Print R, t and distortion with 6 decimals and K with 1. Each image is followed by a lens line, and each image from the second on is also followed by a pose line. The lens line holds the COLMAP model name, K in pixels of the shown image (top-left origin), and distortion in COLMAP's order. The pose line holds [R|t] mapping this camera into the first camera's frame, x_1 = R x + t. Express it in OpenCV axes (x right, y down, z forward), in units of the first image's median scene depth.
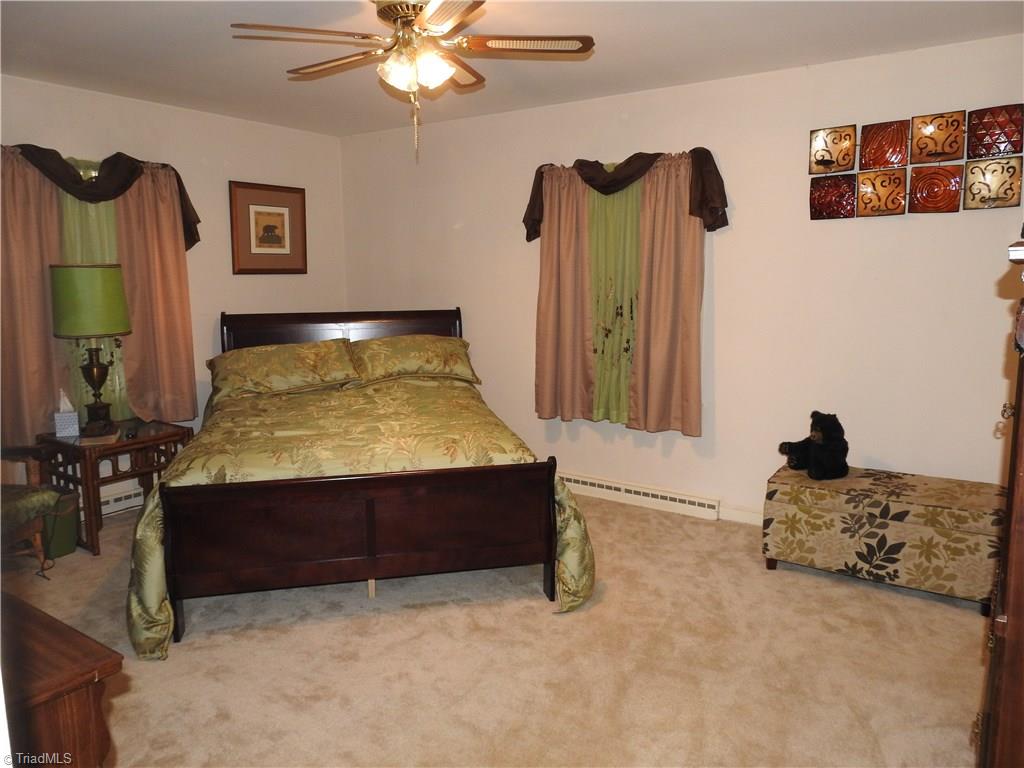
lens RADIAL K [[728.5, 0, 515.2], [0, 728.5, 384.2], [0, 0, 1]] dist [0.004337, -0.006534]
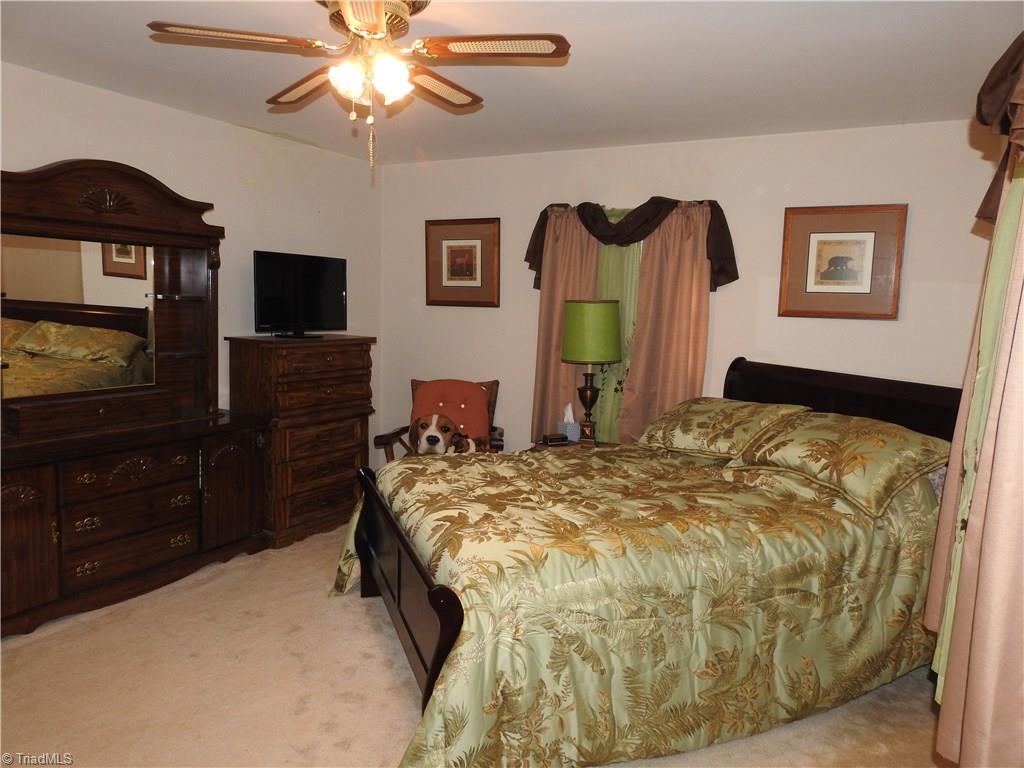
lens RADIAL K [[728.5, 0, 513.6], [0, 728.5, 383.2], [0, 0, 1]] dist [0.004337, -0.006534]
pose [[0.148460, 0.118327, -0.981814, 0.519556], [-0.184349, 0.978724, 0.090080, -0.114962], [0.971584, 0.167623, 0.167115, 0.699929]]
